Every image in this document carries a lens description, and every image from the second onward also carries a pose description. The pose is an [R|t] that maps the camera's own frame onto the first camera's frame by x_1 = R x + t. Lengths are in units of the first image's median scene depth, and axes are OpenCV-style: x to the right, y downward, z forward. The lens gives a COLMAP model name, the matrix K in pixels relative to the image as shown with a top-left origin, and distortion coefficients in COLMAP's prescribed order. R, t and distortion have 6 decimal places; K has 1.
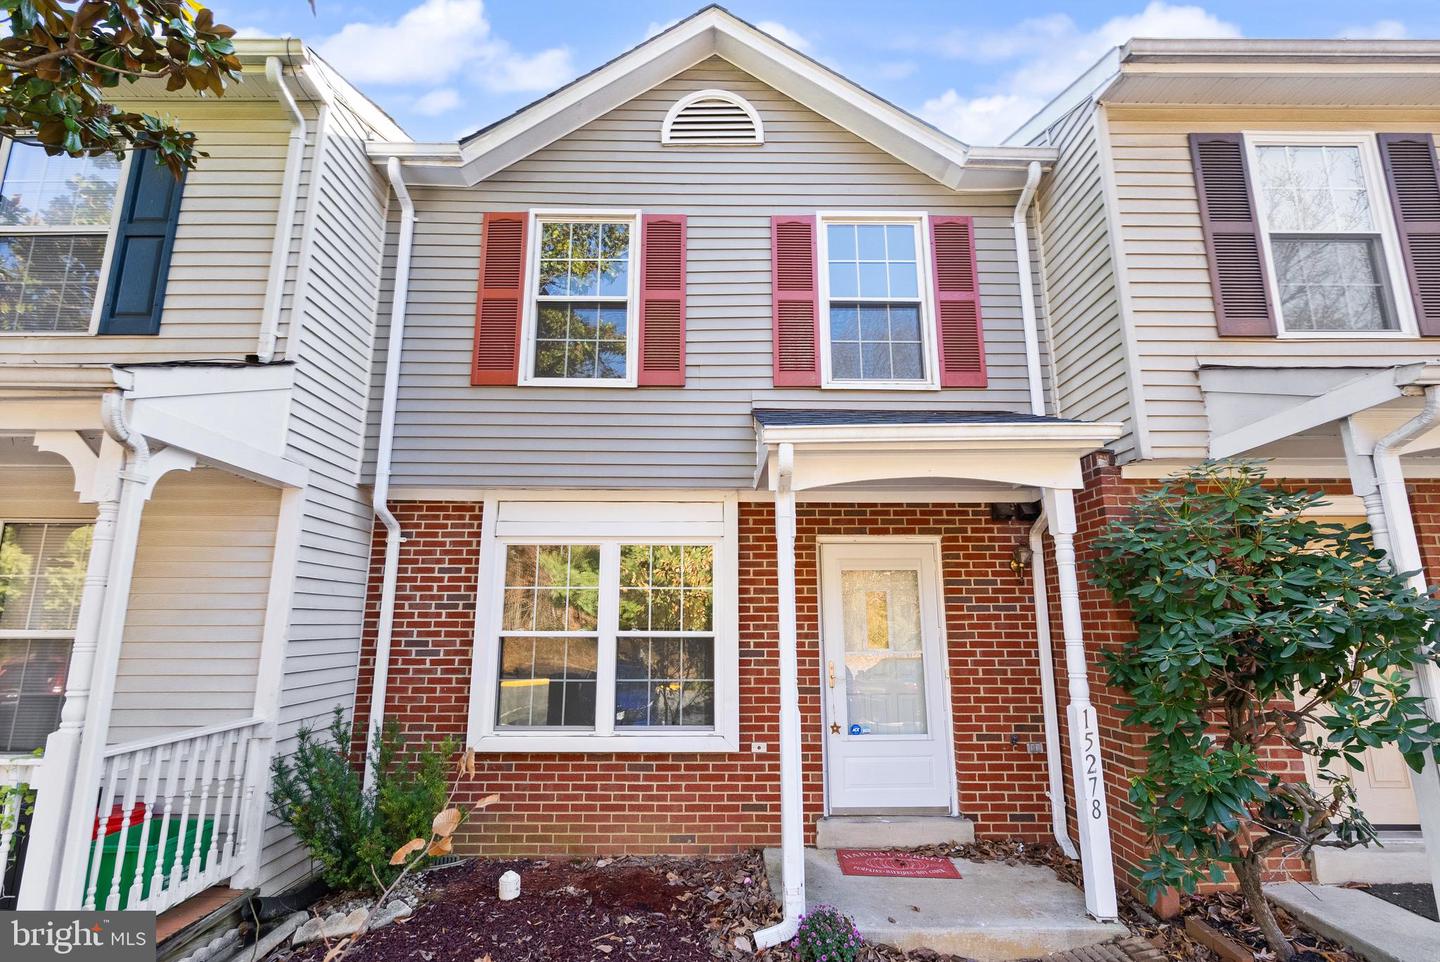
lens RADIAL K [[675.9, 0, 716.0], [0, 675.9, 501.5], [0, 0, 1]] dist [-0.001789, -0.000692]
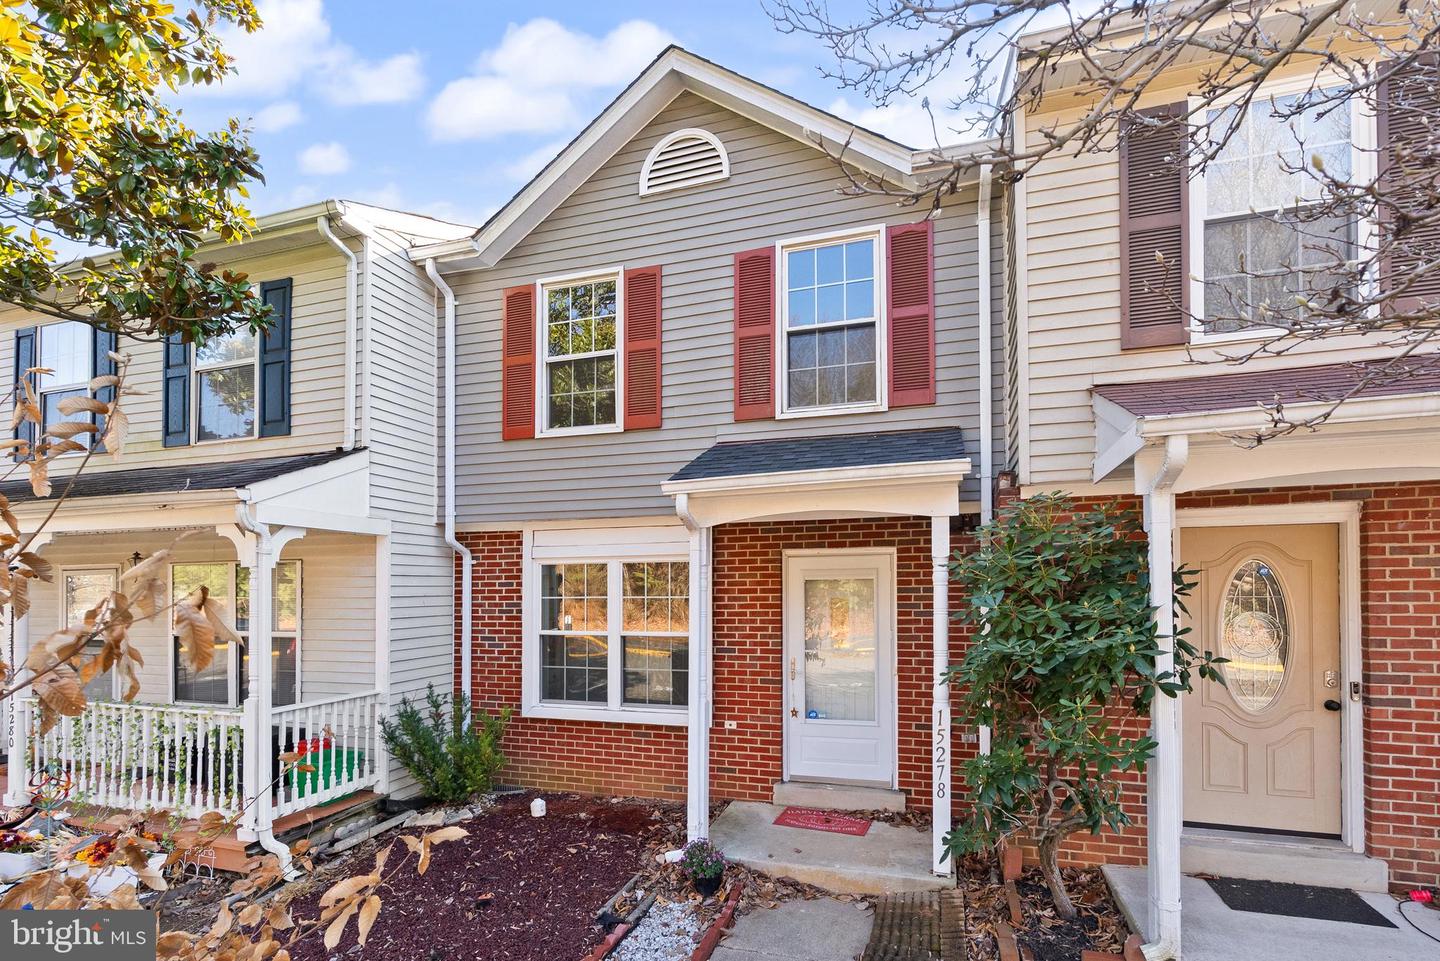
lens RADIAL K [[720.7, 0, 716.5], [0, 720.7, 589.3], [0, 0, 1]] dist [-0.002121, -0.000400]
pose [[0.947699, -0.007154, -0.319085, 0.451435], [0.065376, 0.982902, 0.172133, -0.105693], [0.312398, -0.183991, 0.931963, -0.186636]]
